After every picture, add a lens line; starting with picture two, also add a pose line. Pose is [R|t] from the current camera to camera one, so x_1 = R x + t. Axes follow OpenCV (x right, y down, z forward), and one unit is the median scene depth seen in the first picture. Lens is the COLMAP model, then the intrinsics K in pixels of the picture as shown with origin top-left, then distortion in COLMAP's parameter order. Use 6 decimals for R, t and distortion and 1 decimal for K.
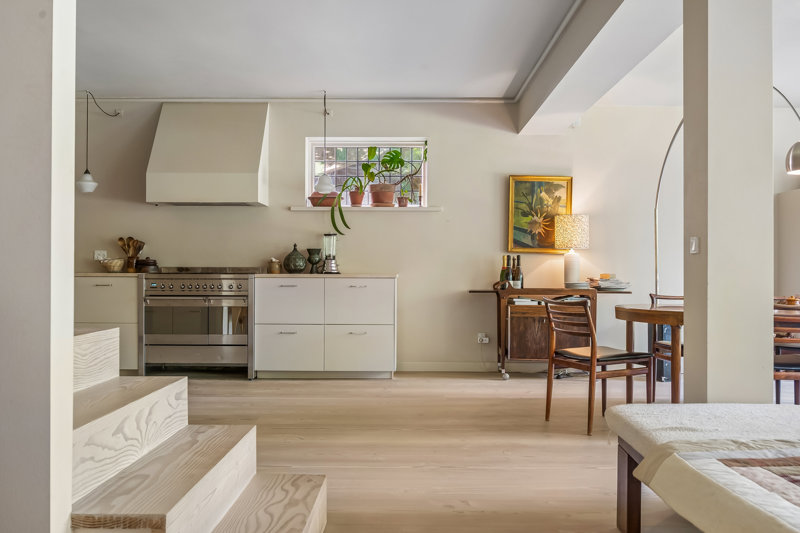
lens RADIAL K [[749.6, 0, 400.0], [0, 749.6, 266.5], [0, 0, 1]] dist [-0.004997, -0.000841]
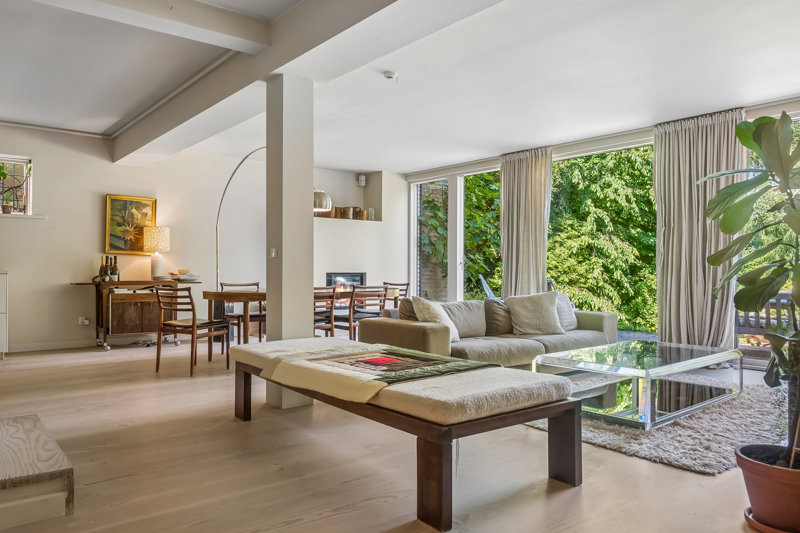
lens RADIAL K [[601.9, 0, 400.0], [0, 601.9, 266.5], [0, 0, 1]] dist [0.000230, 0.000411]
pose [[0.770394, -0.002486, 0.637563, -0.130855], [-0.000454, 0.999990, 0.004447, -0.001241], [-0.637567, -0.003715, 0.770386, -0.133178]]
